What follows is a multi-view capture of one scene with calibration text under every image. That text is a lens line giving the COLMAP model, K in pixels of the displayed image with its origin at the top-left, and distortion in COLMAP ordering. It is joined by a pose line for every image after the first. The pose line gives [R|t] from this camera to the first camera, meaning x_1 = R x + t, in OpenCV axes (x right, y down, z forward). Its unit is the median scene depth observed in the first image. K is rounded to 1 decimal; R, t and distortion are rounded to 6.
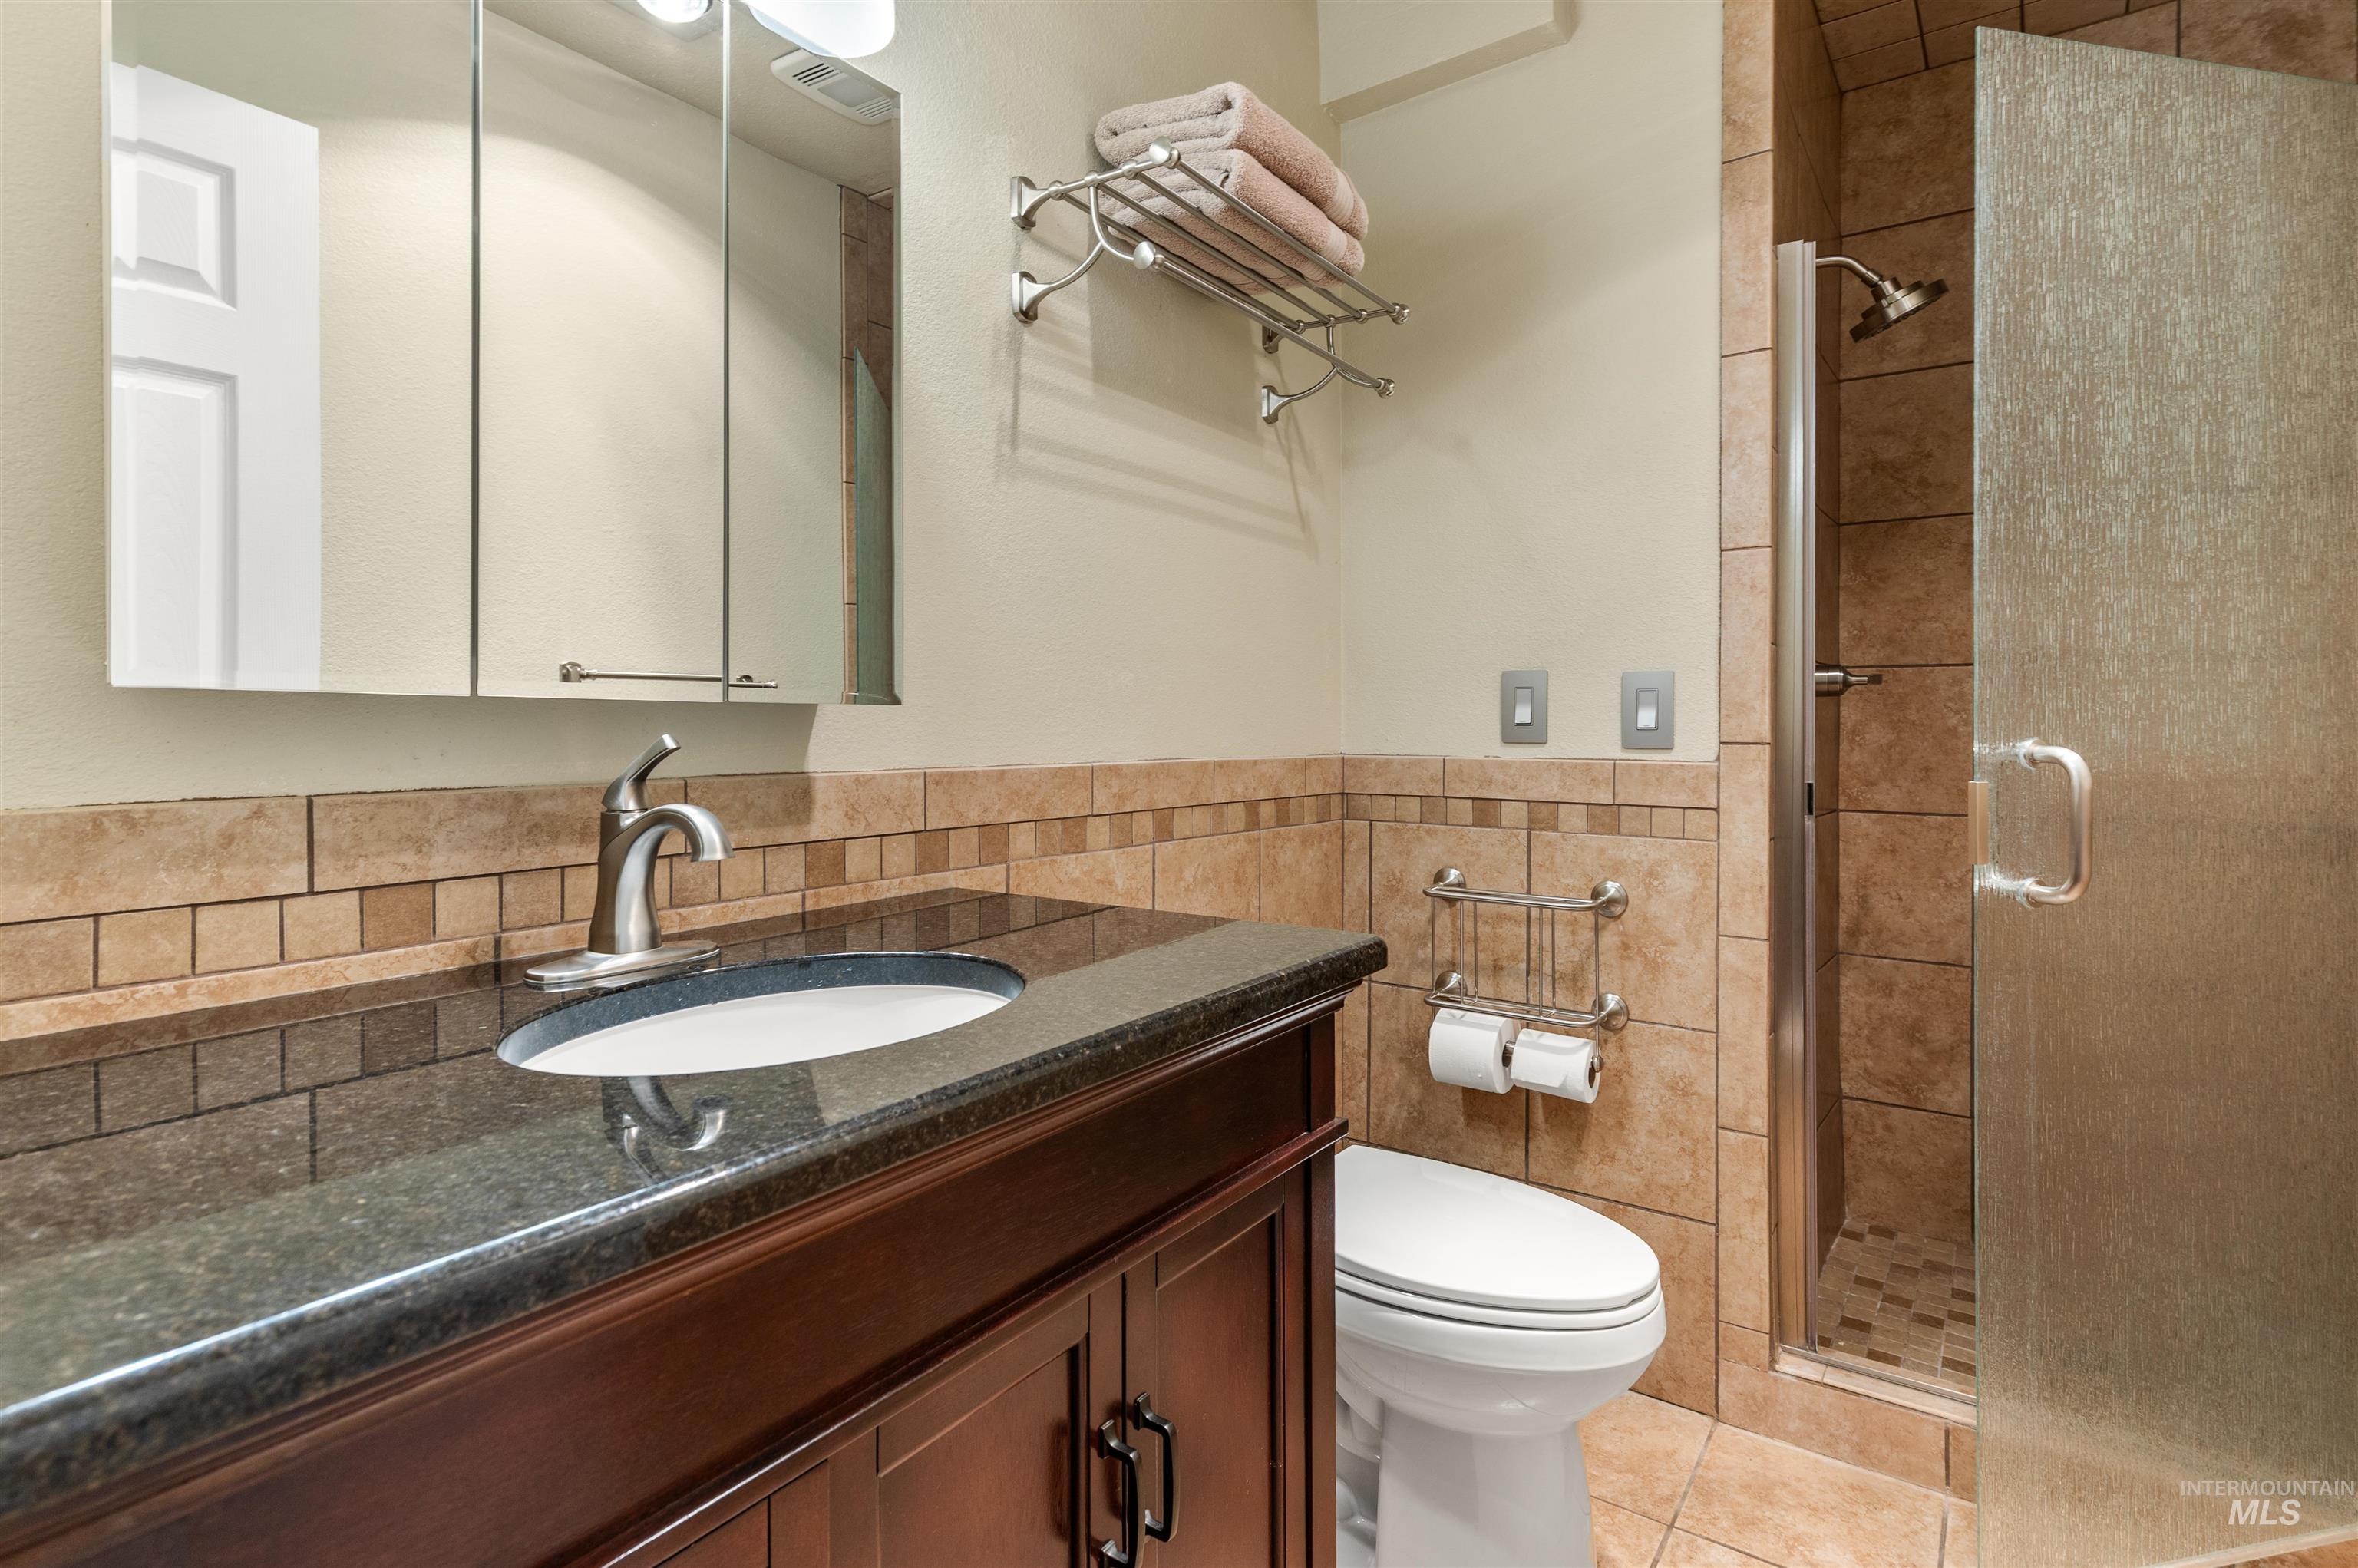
lens RADIAL K [[1190.4, 0, 1170.1], [0, 1190.4, 729.4], [0, 0, 1]] dist [0.004516, -0.001147]
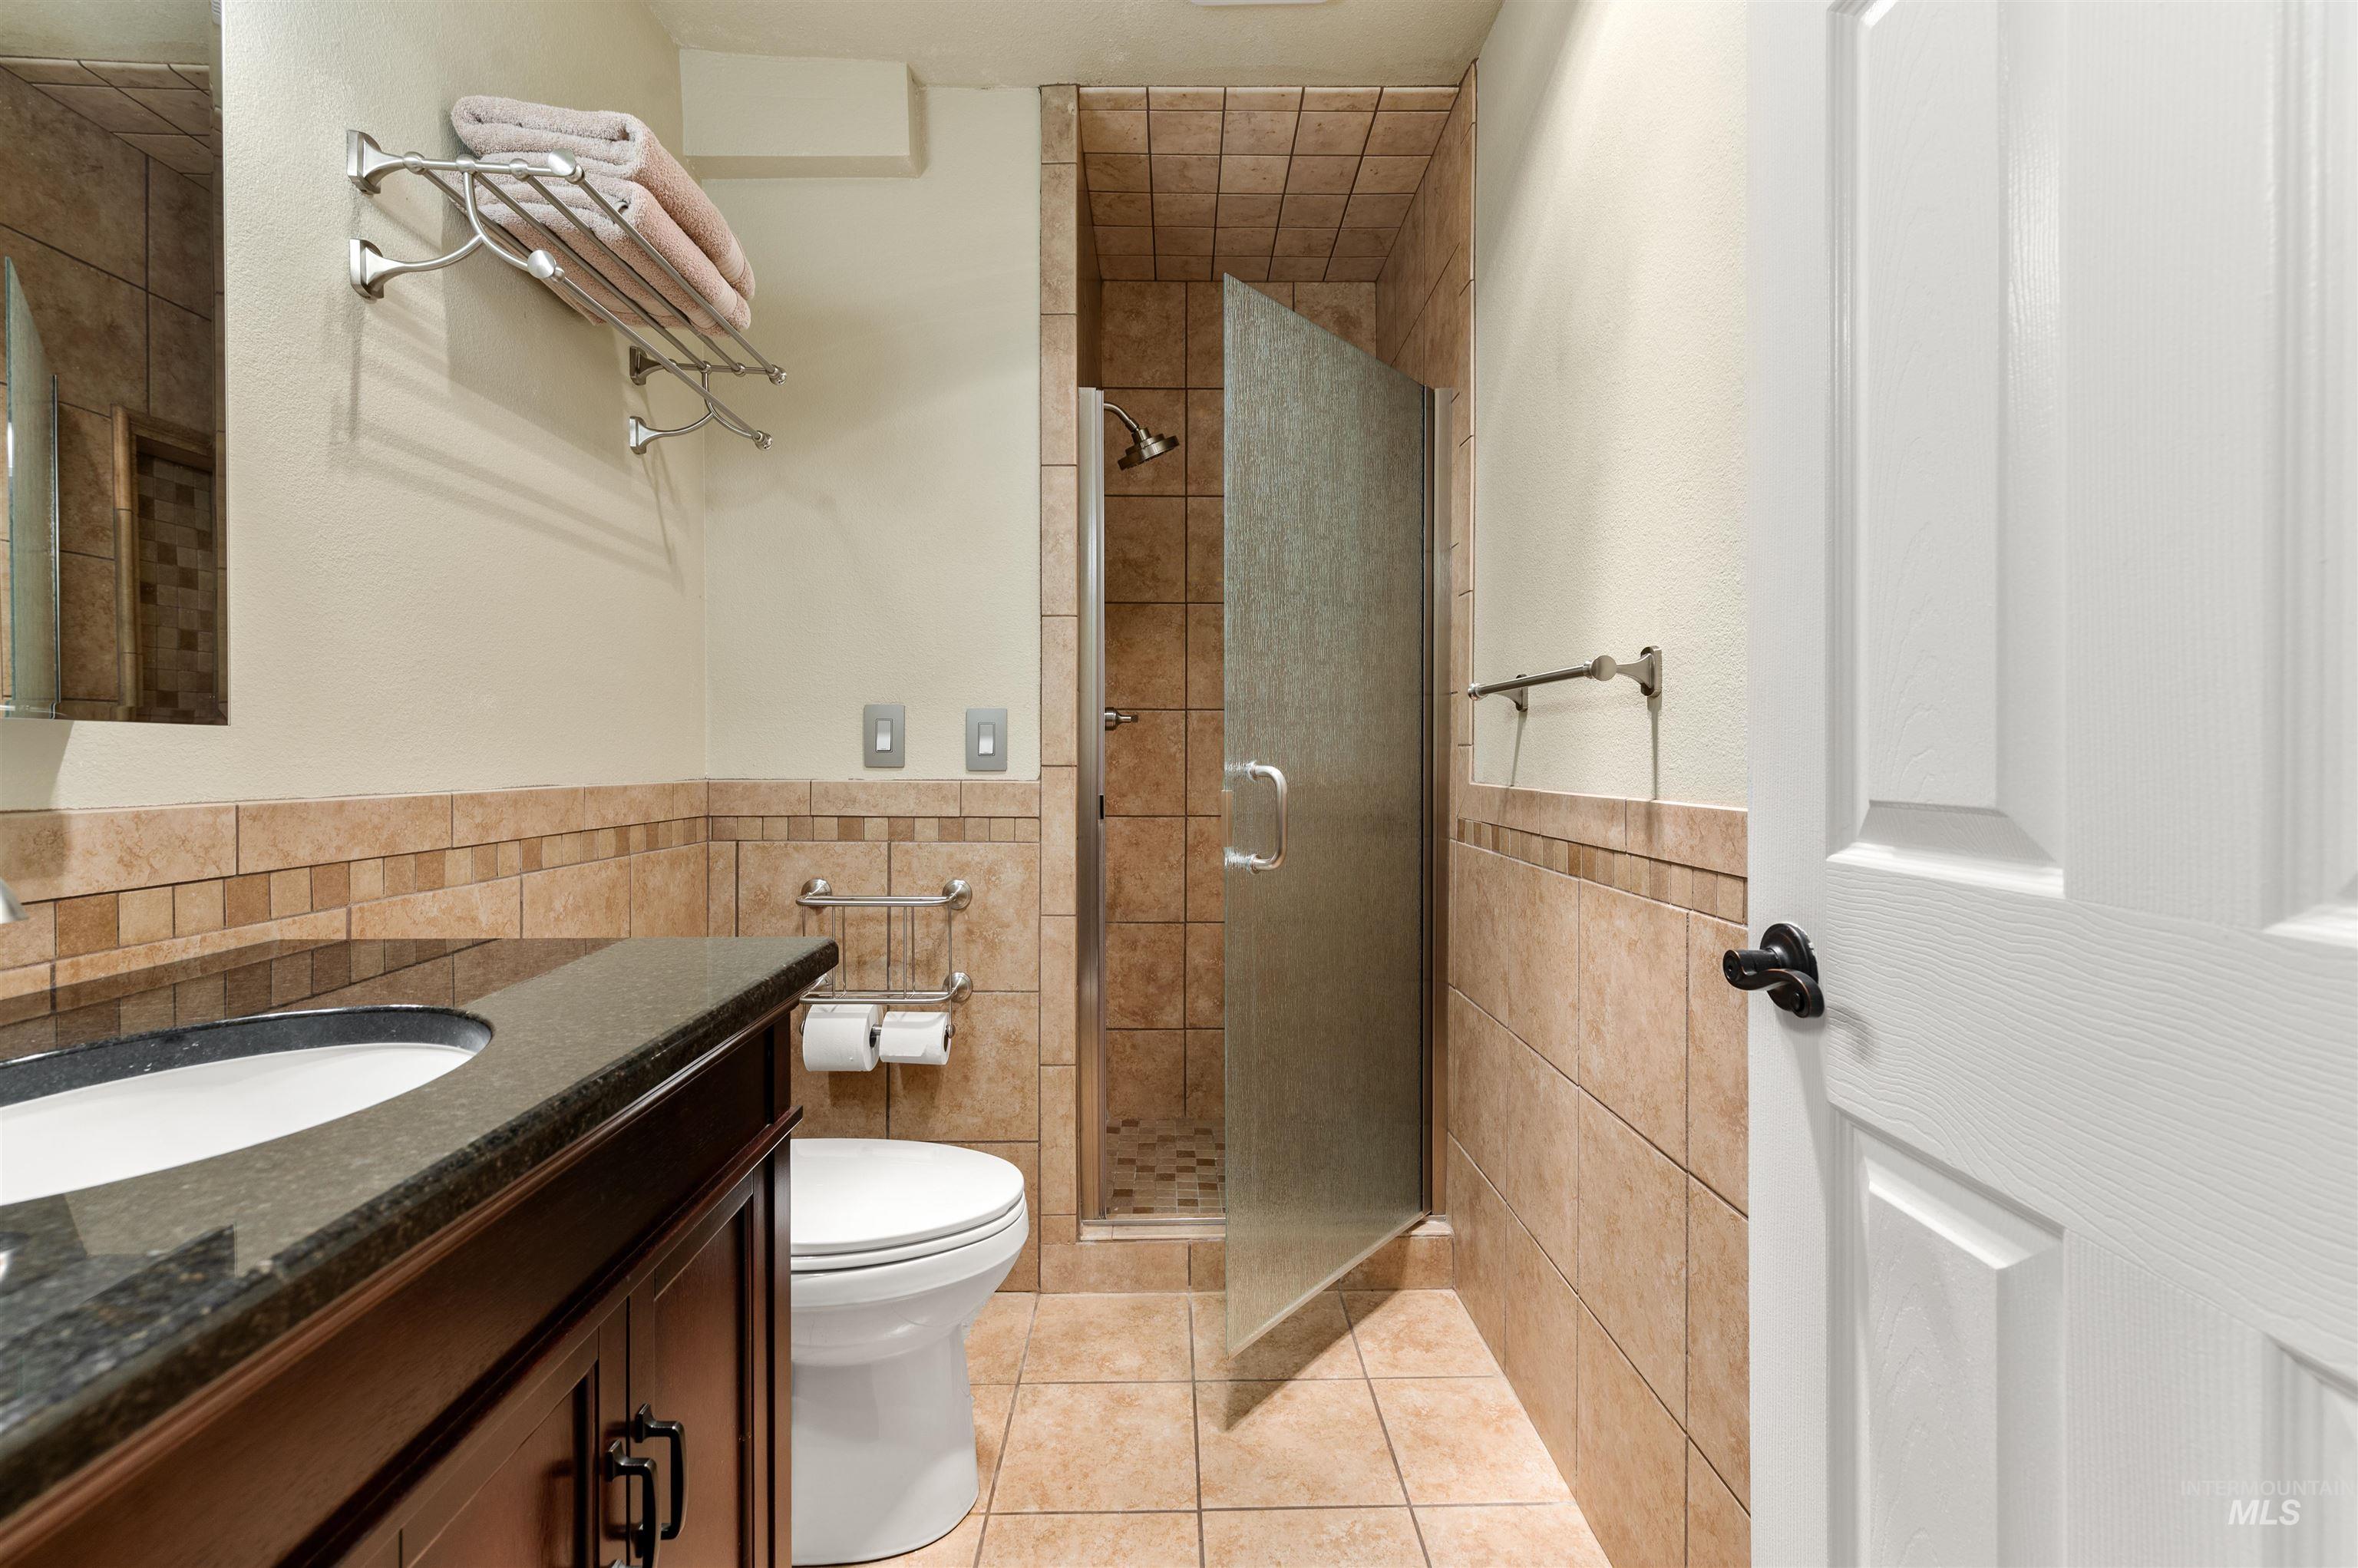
lens RADIAL K [[1060.0, 0, 1178.8], [0, 1060.0, 758.9], [0, 0, 1]] dist [0.002848, -0.000716]
pose [[0.795147, -0.002132, 0.606413, -0.115535], [0.001314, 0.999998, 0.001793, 0.002160], [-0.606416, -0.000629, 0.795148, 0.001080]]
